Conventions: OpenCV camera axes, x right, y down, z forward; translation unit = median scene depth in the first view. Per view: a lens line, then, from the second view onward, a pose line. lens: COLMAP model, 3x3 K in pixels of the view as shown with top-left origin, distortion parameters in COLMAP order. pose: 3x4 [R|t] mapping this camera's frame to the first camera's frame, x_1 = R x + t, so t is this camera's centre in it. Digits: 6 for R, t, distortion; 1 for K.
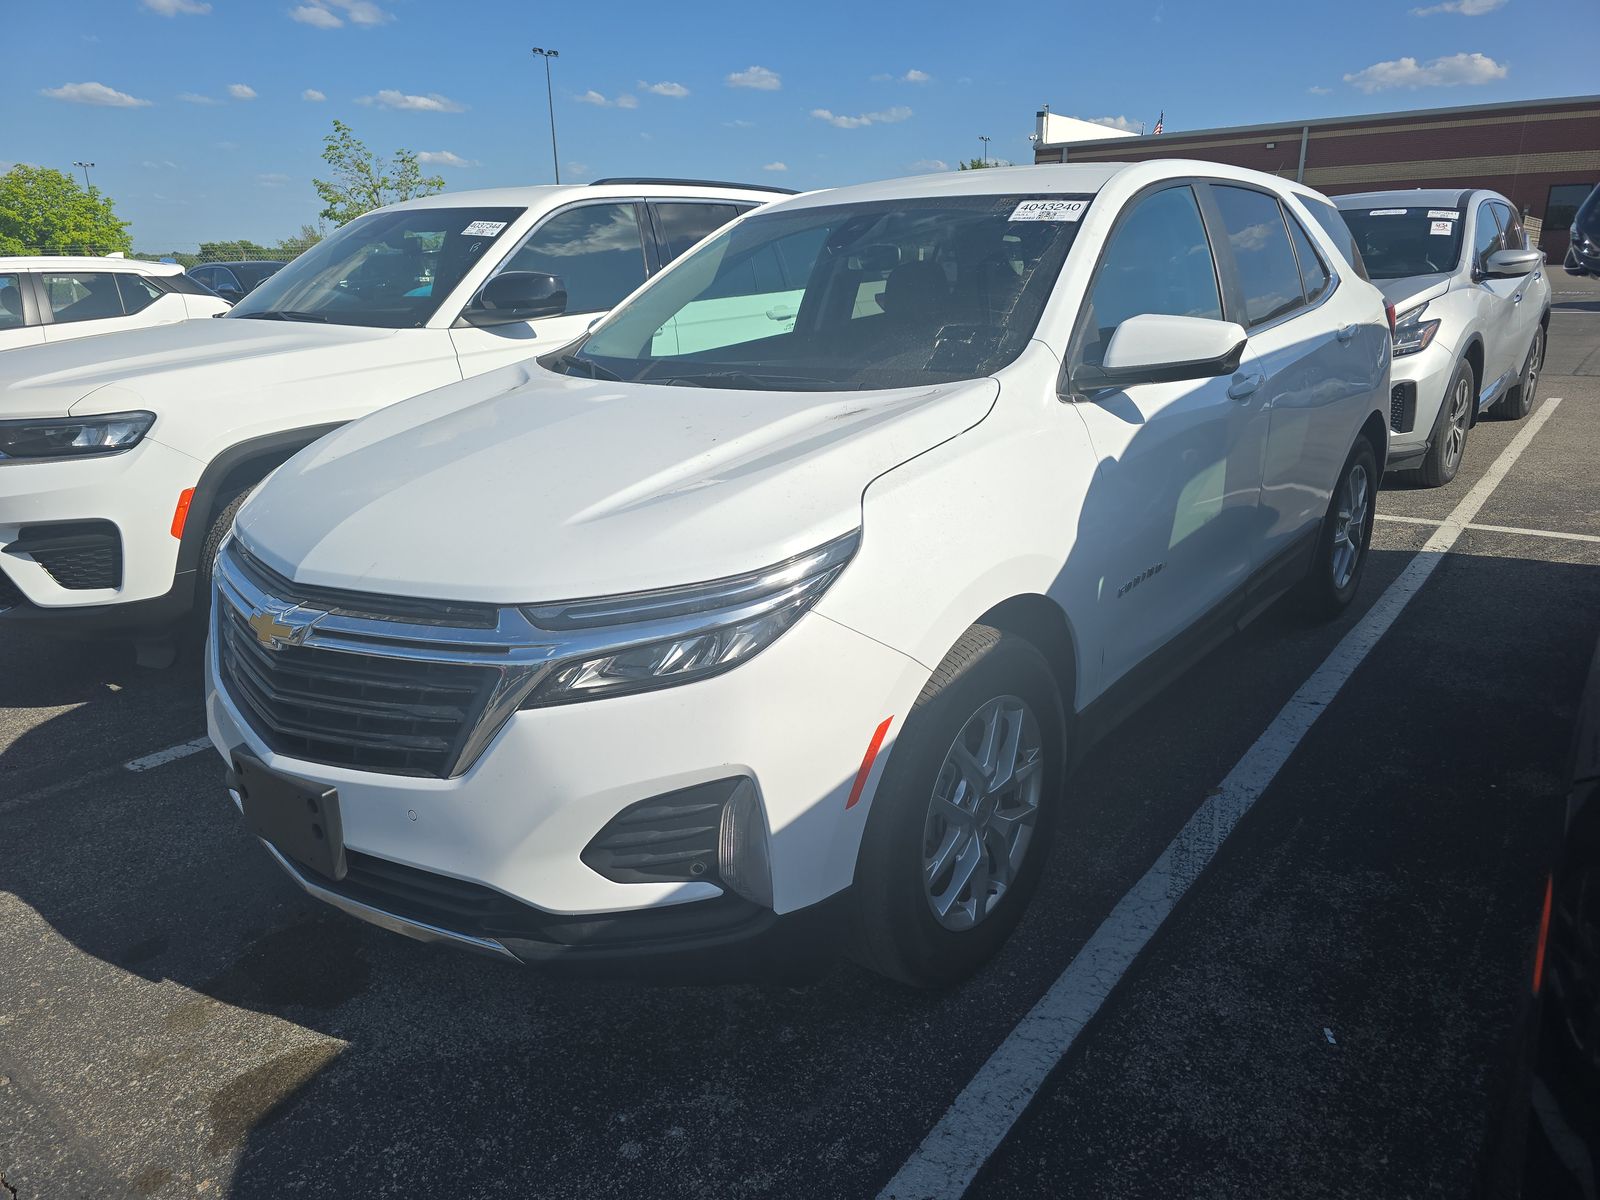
lens RADIAL K [[1082.9, 0, 804.0], [0, 1082.9, 598.5], [0, 0, 1]] dist [0.056956, -0.051105]
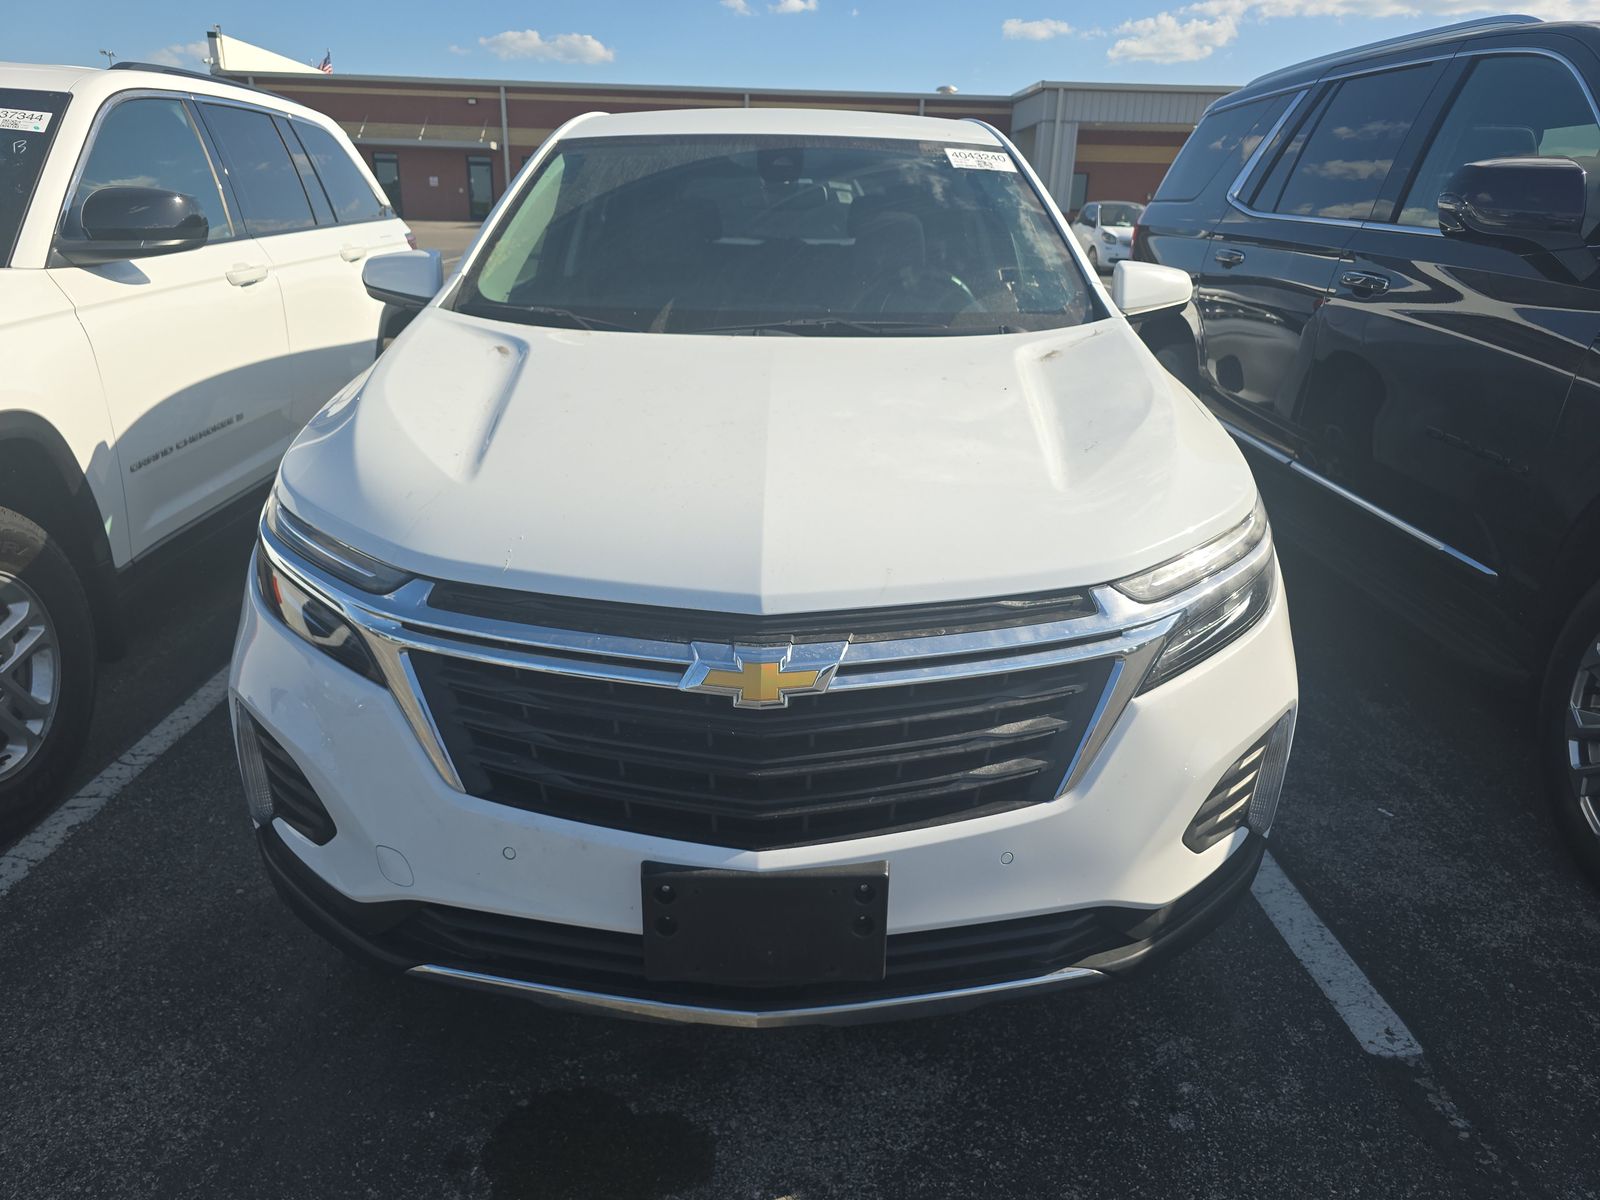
lens RADIAL K [[1082.9, 0, 804.0], [0, 1082.9, 598.5], [0, 0, 1]] dist [0.056956, -0.051105]
pose [[0.770041, -0.175527, 0.613374, -0.889085], [0.151519, 0.984217, 0.091429, -0.088073], [-0.619741, 0.022534, 0.784483, 0.415653]]
